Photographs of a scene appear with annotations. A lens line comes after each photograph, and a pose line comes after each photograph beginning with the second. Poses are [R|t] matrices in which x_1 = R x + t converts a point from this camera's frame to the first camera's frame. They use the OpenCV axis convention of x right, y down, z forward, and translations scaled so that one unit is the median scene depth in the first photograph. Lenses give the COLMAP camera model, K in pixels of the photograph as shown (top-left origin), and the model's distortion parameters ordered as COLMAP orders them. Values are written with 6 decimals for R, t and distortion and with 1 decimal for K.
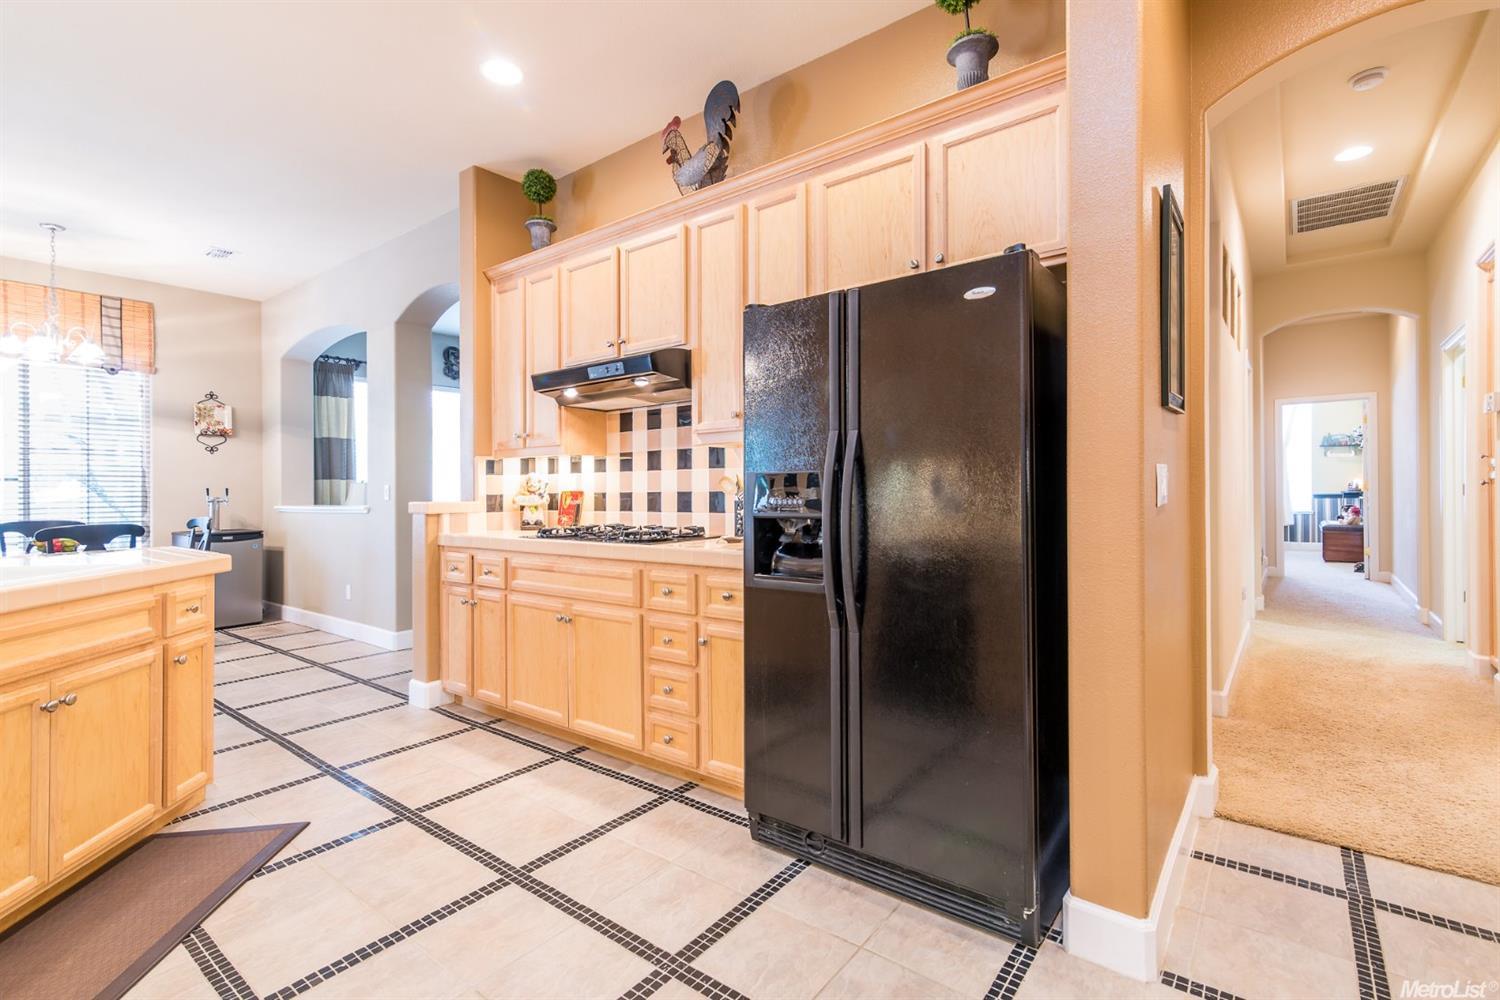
lens RADIAL K [[692.0, 0, 758.9], [0, 692.0, 469.9], [0, 0, 1]] dist [0.012123, -0.001112]
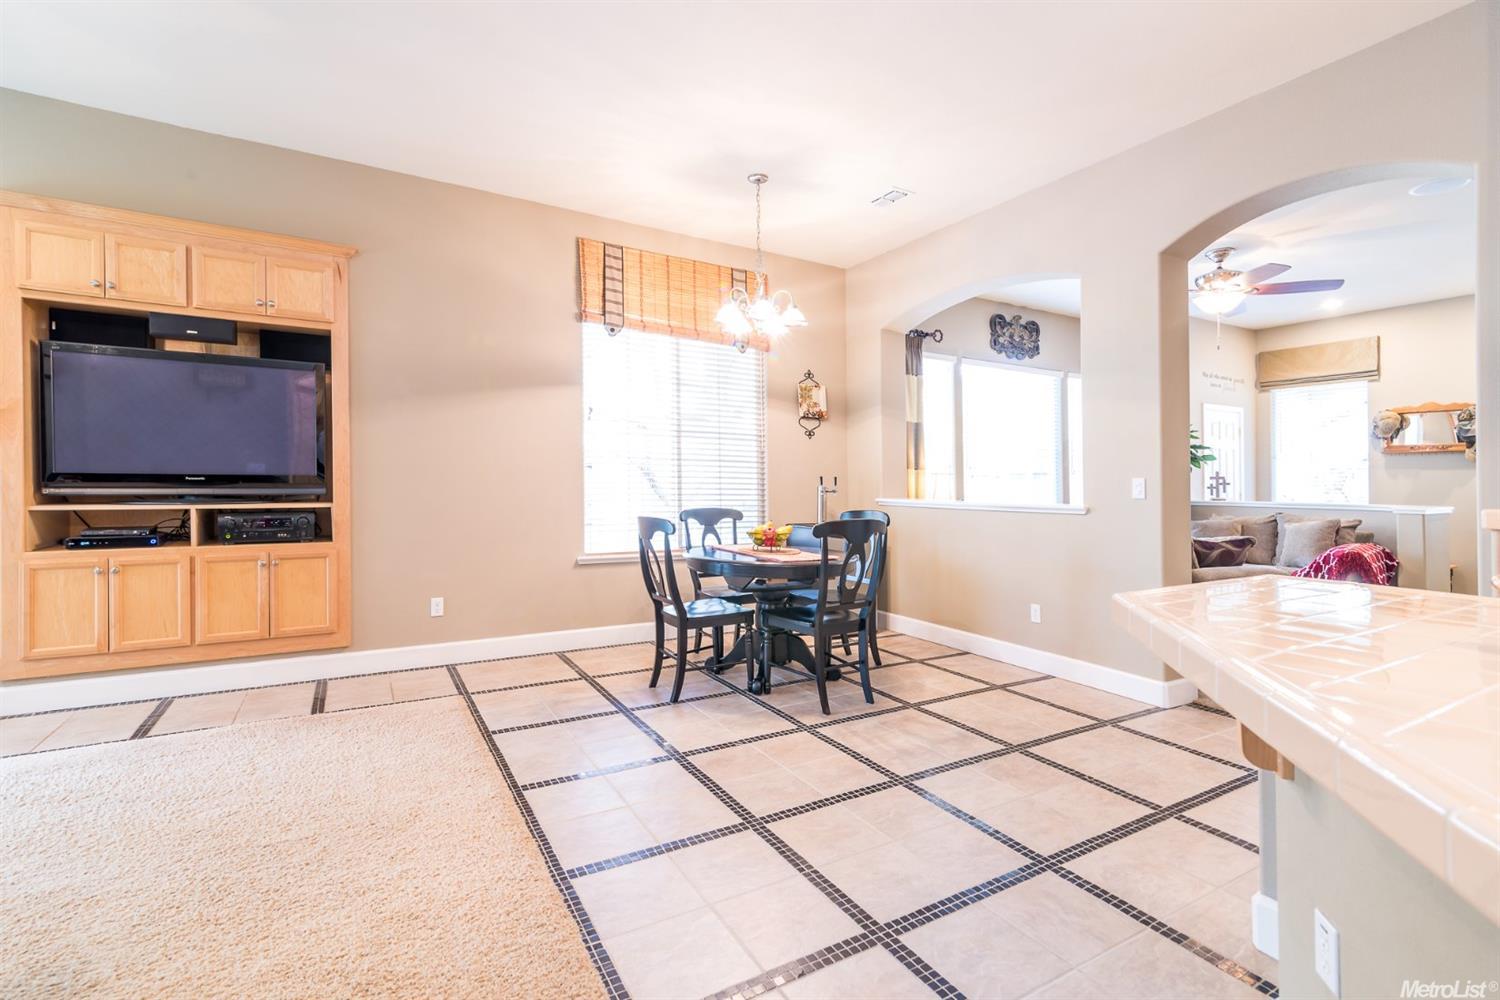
lens RADIAL K [[692.0, 0, 758.9], [0, 692.0, 469.9], [0, 0, 1]] dist [0.012123, -0.001112]
pose [[0.931590, 0.016841, -0.363121, -1.001347], [-0.014759, 0.999855, 0.008507, 0.020362], [0.363211, -0.002566, 0.931703, 0.268563]]
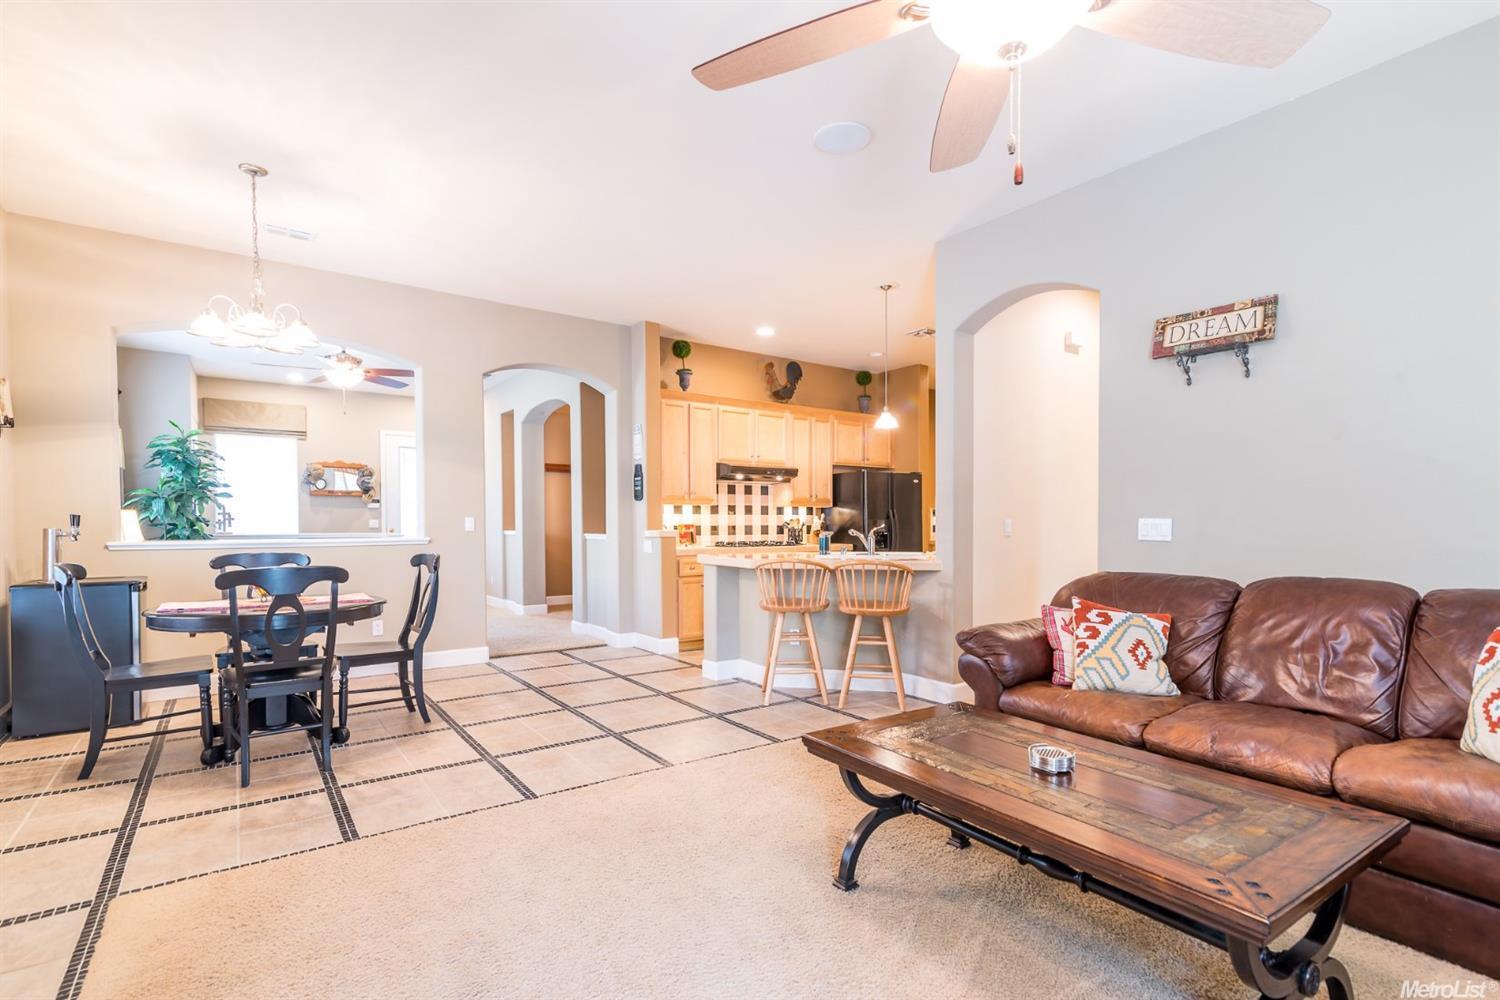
lens RADIAL K [[692.0, 0, 758.9], [0, 692.0, 469.9], [0, 0, 1]] dist [0.012123, -0.001112]
pose [[0.285053, 0.084446, 0.954785, -1.911713], [-0.029614, 0.996412, -0.079286, 0.026326], [-0.958054, -0.005674, 0.286531, 0.331822]]
